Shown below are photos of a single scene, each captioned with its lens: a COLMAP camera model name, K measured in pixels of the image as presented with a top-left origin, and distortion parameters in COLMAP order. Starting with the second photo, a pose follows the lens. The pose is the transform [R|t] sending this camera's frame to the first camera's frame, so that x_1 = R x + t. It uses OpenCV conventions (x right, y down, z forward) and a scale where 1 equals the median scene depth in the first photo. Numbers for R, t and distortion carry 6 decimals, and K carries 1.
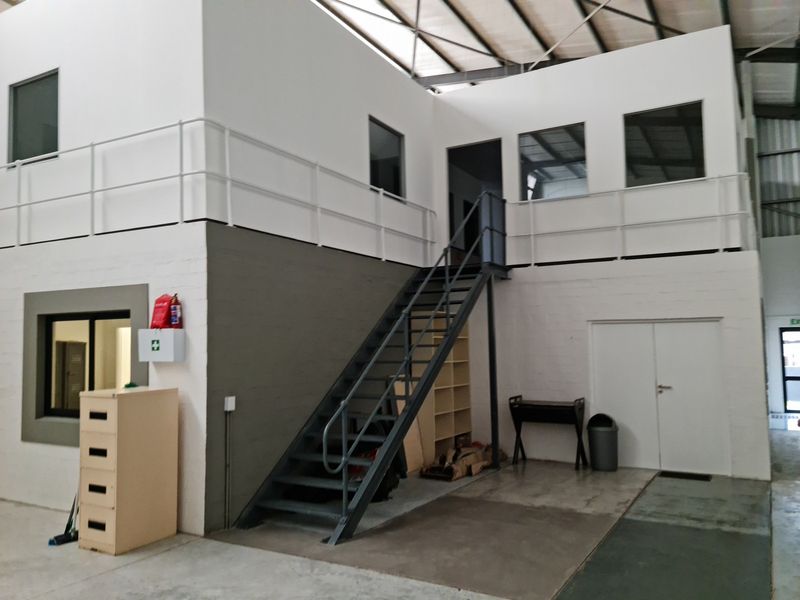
lens RADIAL K [[622.4, 0, 356.8], [0, 622.4, 290.7], [0, 0, 1]] dist [0.006924, 0.000008]
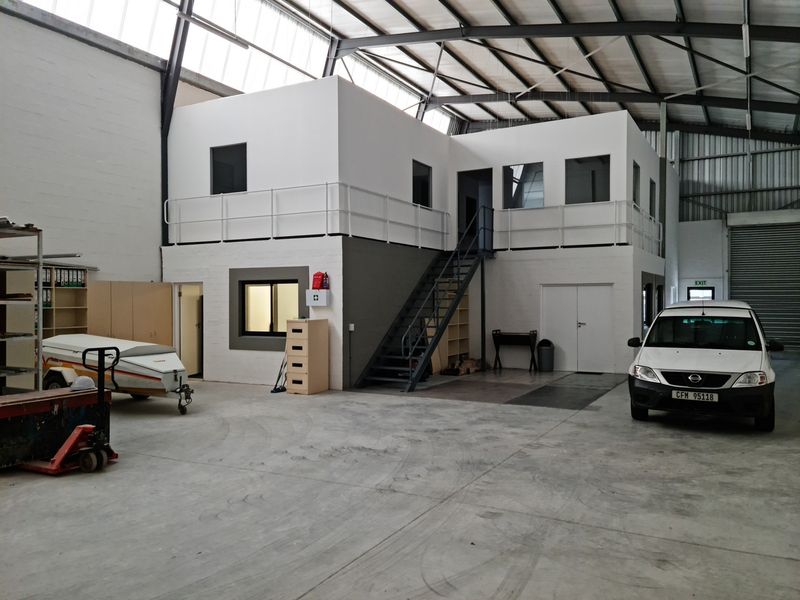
lens RADIAL K [[644.6, 0, 400.0], [0, 644.6, 300.0], [0, 0, 1]] dist [0.061139, -0.002856]
pose [[0.996620, 0.005083, 0.081997, -0.150997], [-0.012415, 0.995939, 0.089166, -0.062443], [-0.081211, -0.089882, 0.992636, -0.721904]]
